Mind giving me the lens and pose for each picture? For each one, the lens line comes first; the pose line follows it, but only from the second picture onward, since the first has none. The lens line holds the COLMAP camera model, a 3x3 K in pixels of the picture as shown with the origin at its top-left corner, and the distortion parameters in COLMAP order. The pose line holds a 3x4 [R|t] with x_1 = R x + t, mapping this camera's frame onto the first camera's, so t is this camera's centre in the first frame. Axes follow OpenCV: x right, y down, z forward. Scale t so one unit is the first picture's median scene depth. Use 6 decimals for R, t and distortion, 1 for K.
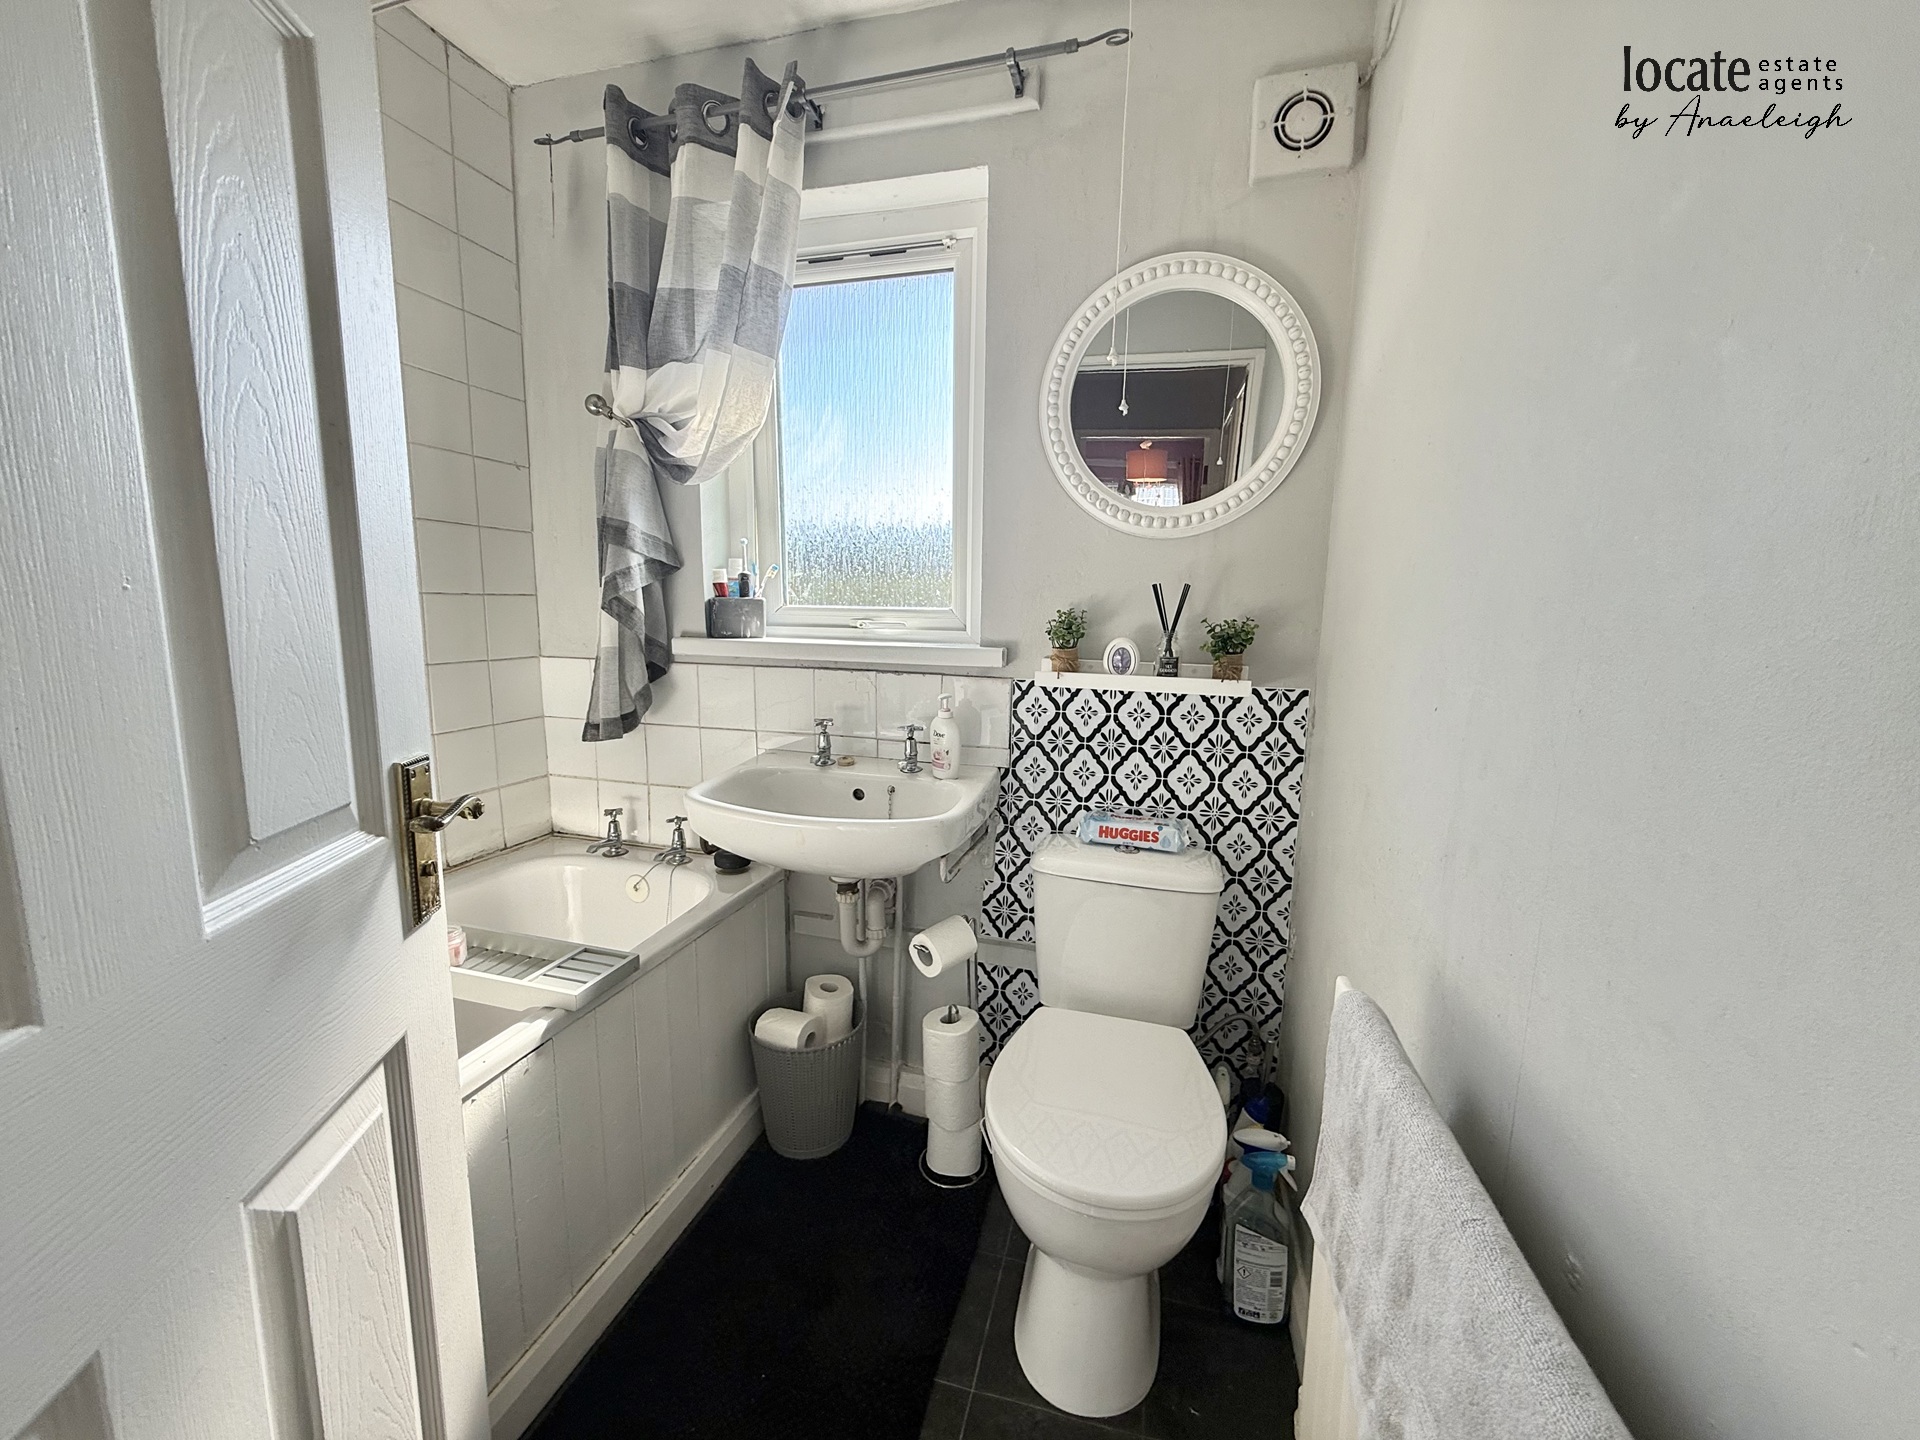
lens RADIAL K [[763.5, 0, 951.2], [0, 763.5, 720.1], [0, 0, 1]] dist [-0.000111, -0.000098]
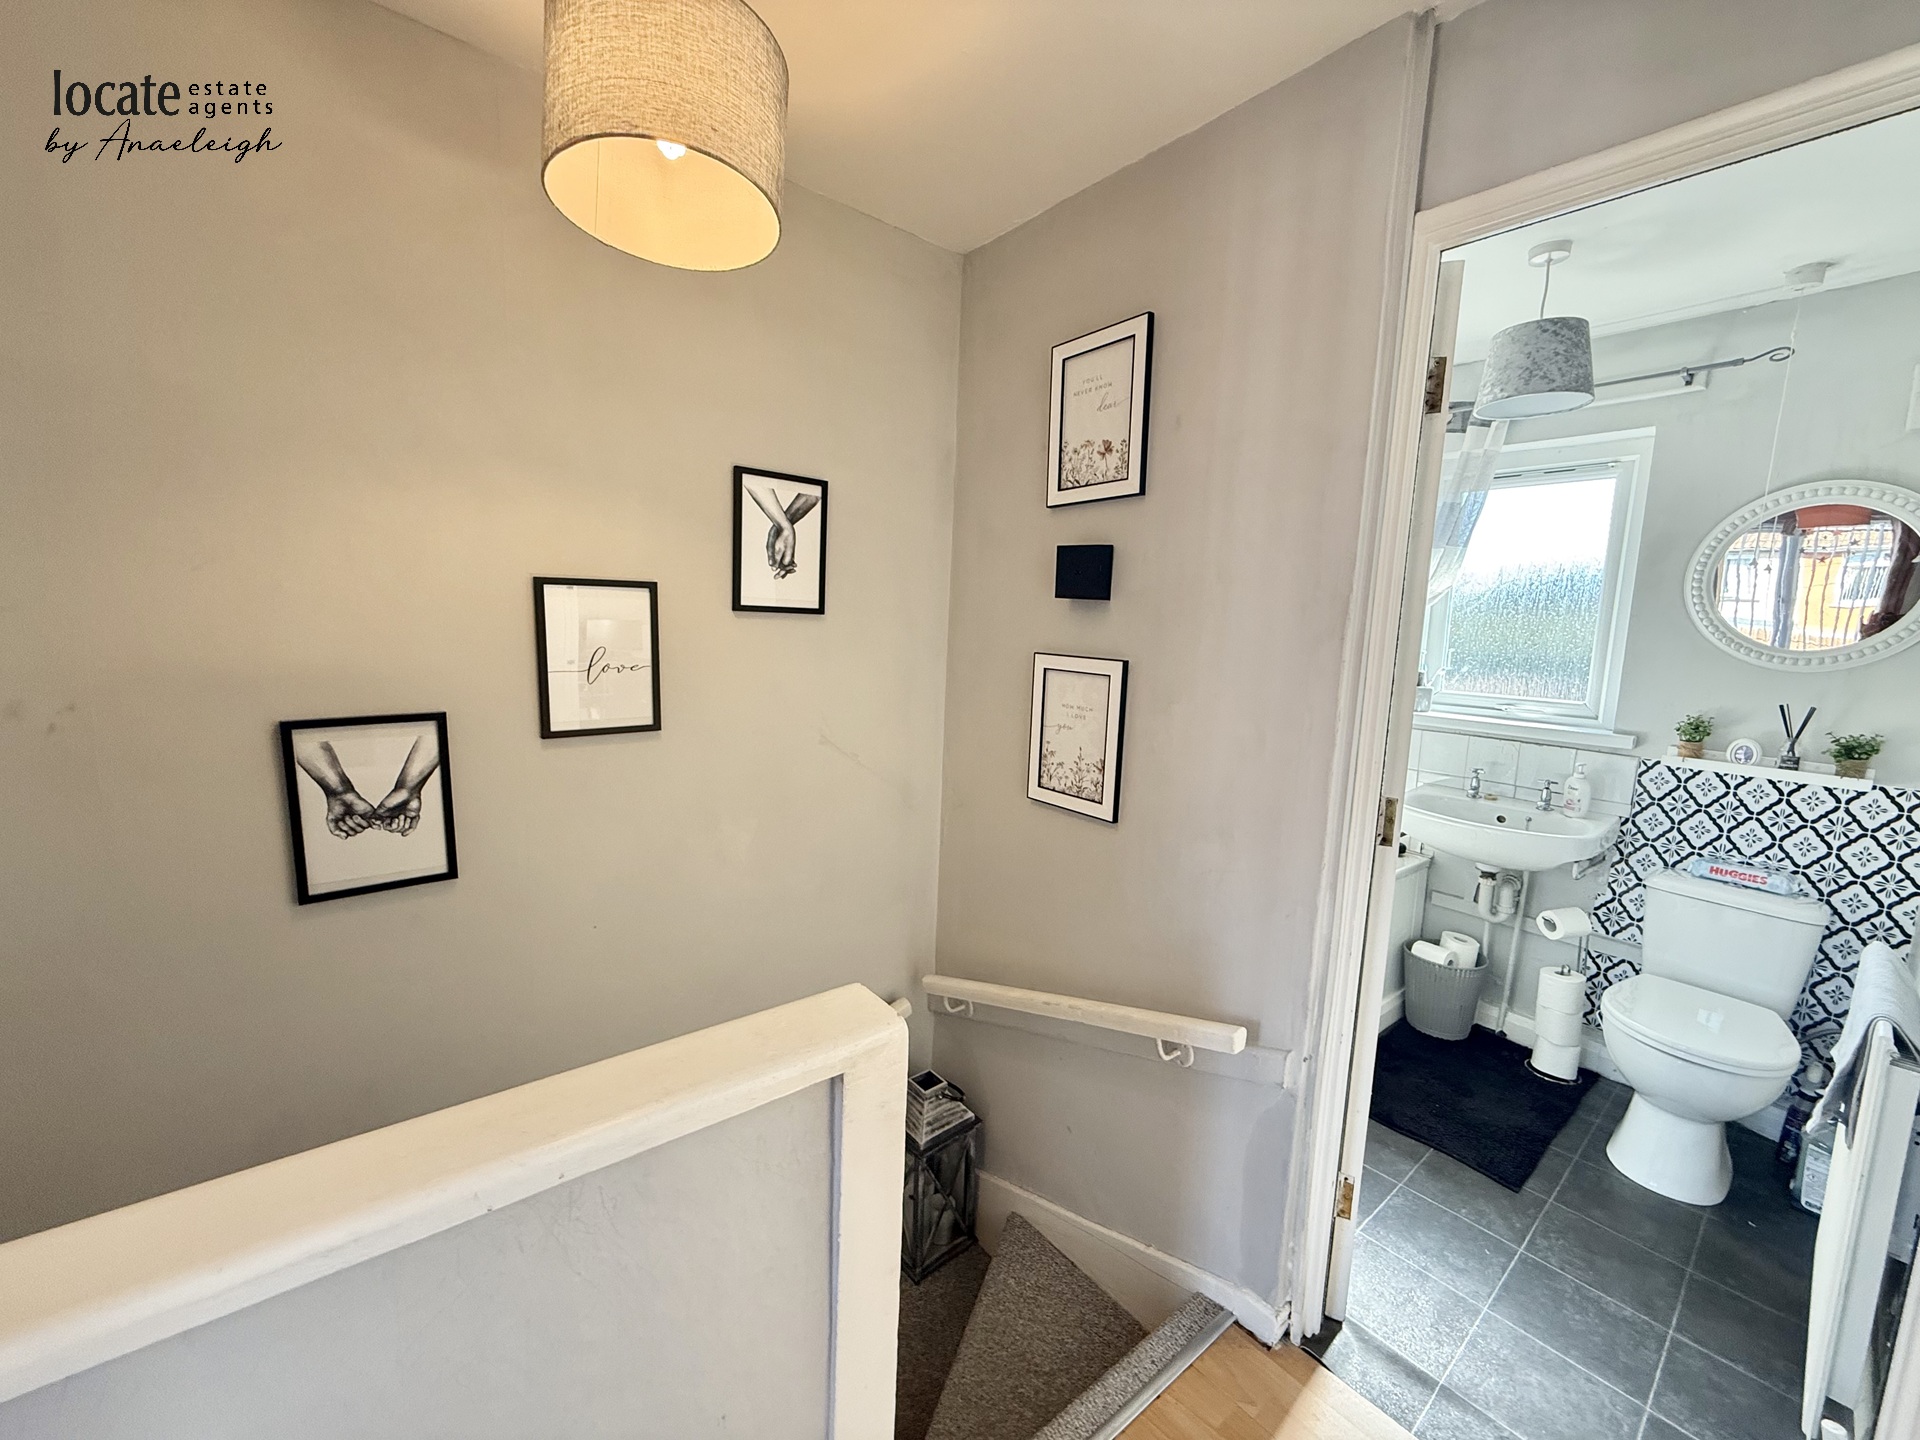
lens RADIAL K [[763.5, 0, 951.2], [0, 763.5, 720.1], [0, 0, 1]] dist [-0.000111, -0.000098]
pose [[0.814138, 0.088687, -0.573858, -0.163383], [-0.110860, 0.993829, -0.003687, 0.026992], [0.569990, 0.066620, 0.818946, -0.973050]]
